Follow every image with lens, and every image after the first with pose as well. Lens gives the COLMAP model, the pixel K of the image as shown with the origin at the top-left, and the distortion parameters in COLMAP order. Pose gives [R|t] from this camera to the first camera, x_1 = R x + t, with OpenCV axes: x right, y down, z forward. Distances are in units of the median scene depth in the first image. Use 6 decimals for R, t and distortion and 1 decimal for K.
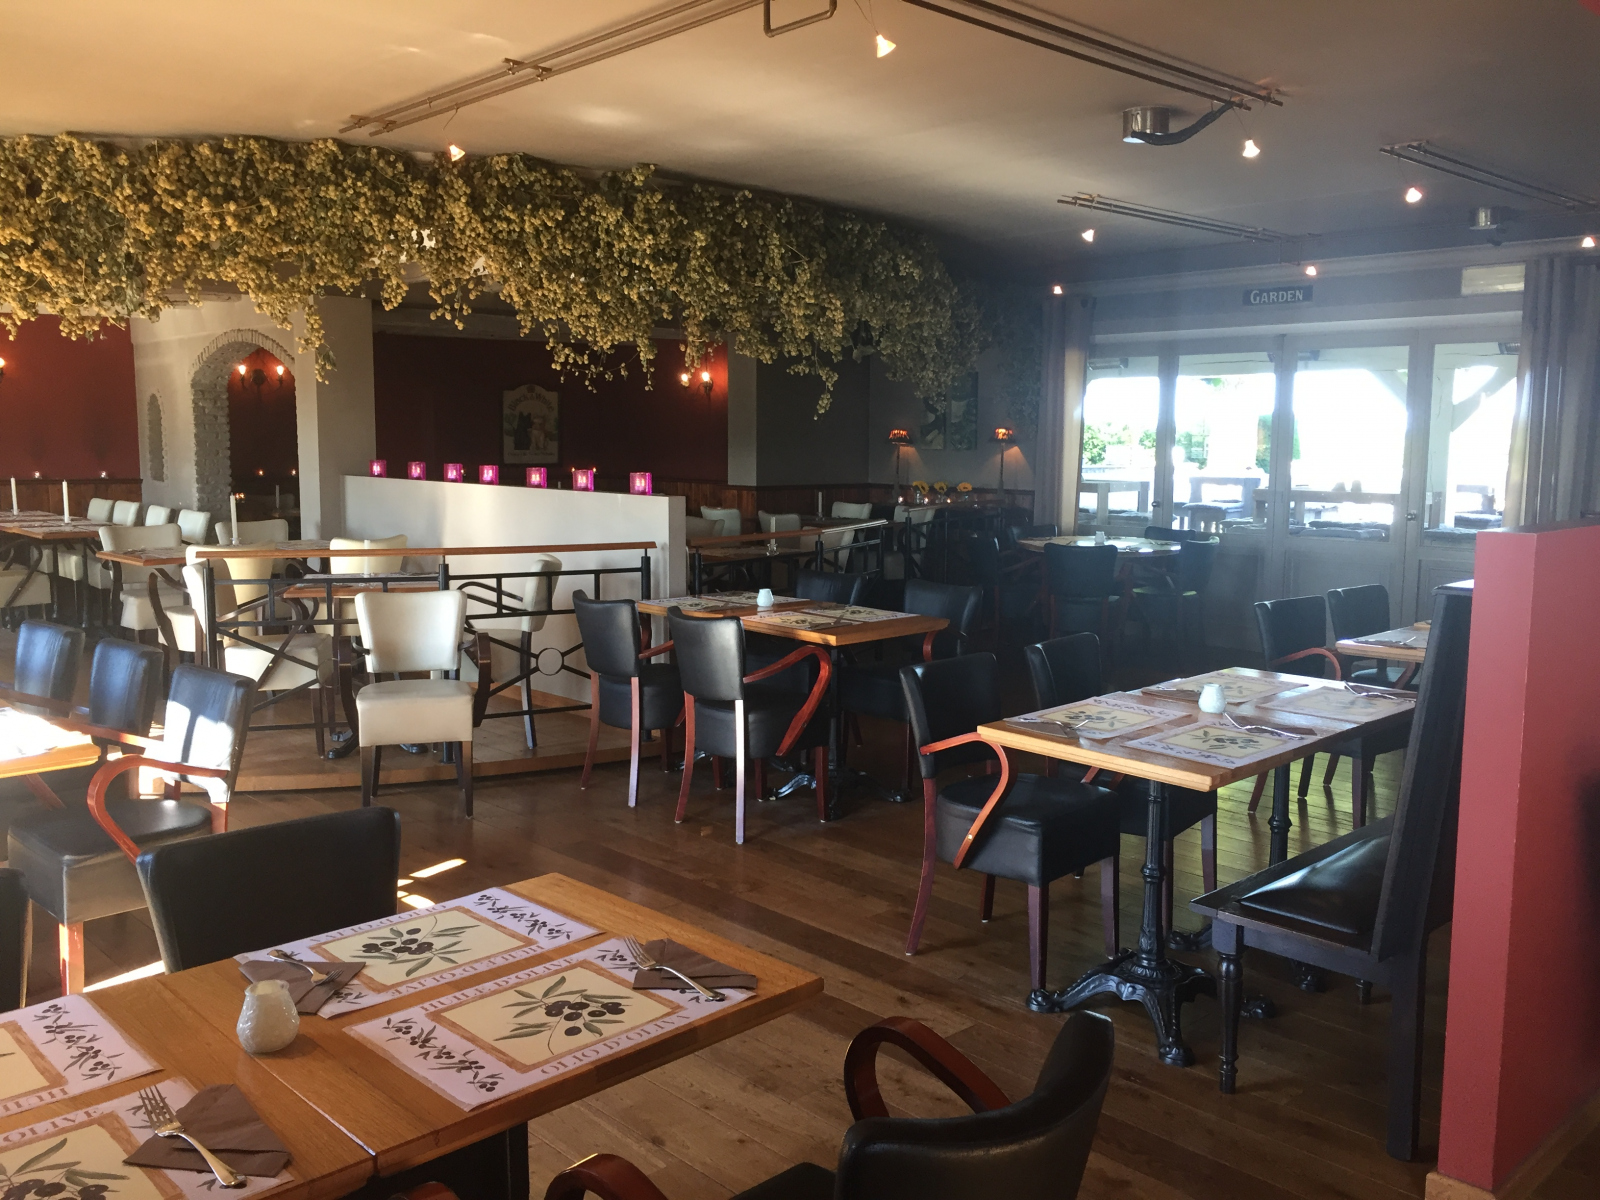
lens RADIAL K [[1353.9, 0, 781.7], [0, 1353.9, 600.6], [0, 0, 1]] dist [0.071121, -0.105606]
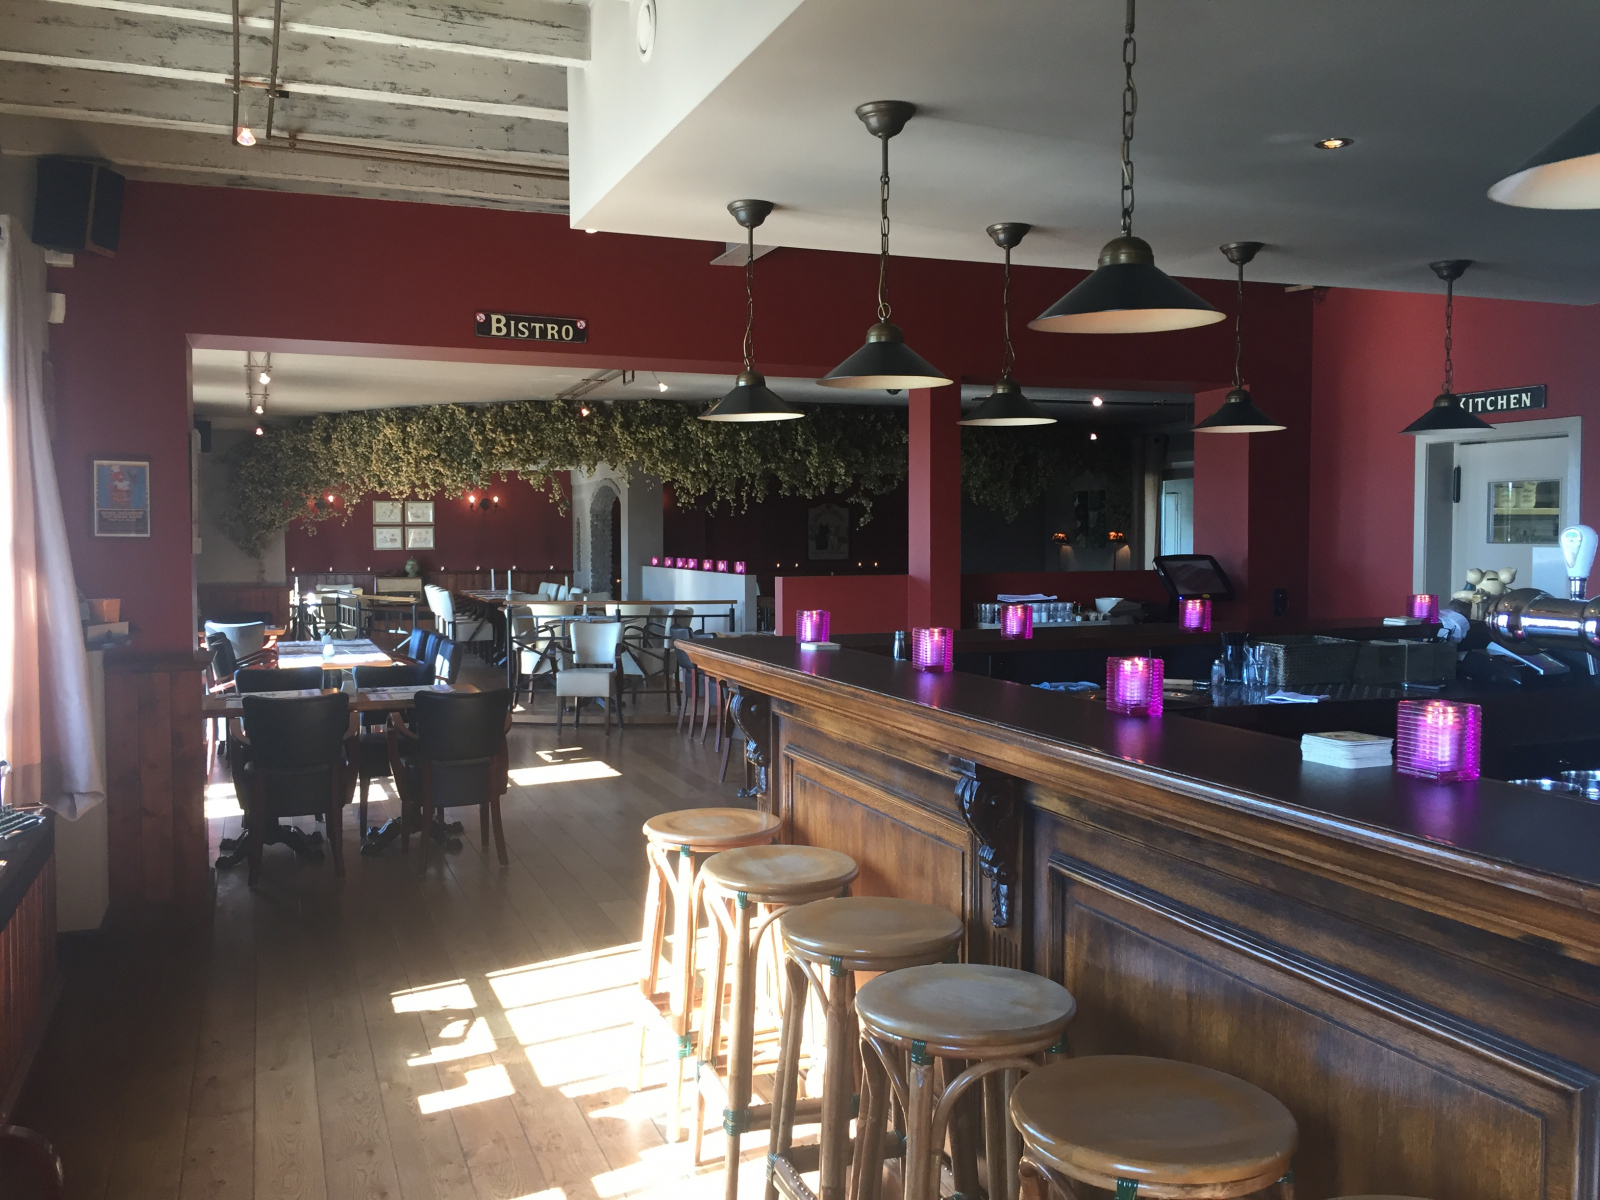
lens RADIAL K [[1353.9, 0, 781.7], [0, 1353.9, 600.6], [0, 0, 1]] dist [0.071121, -0.105606]
pose [[0.920944, 0.009190, -0.389588, 0.652531], [-0.037884, 0.997098, -0.066033, 0.072056], [0.387850, 0.075572, 0.918619, -0.608784]]
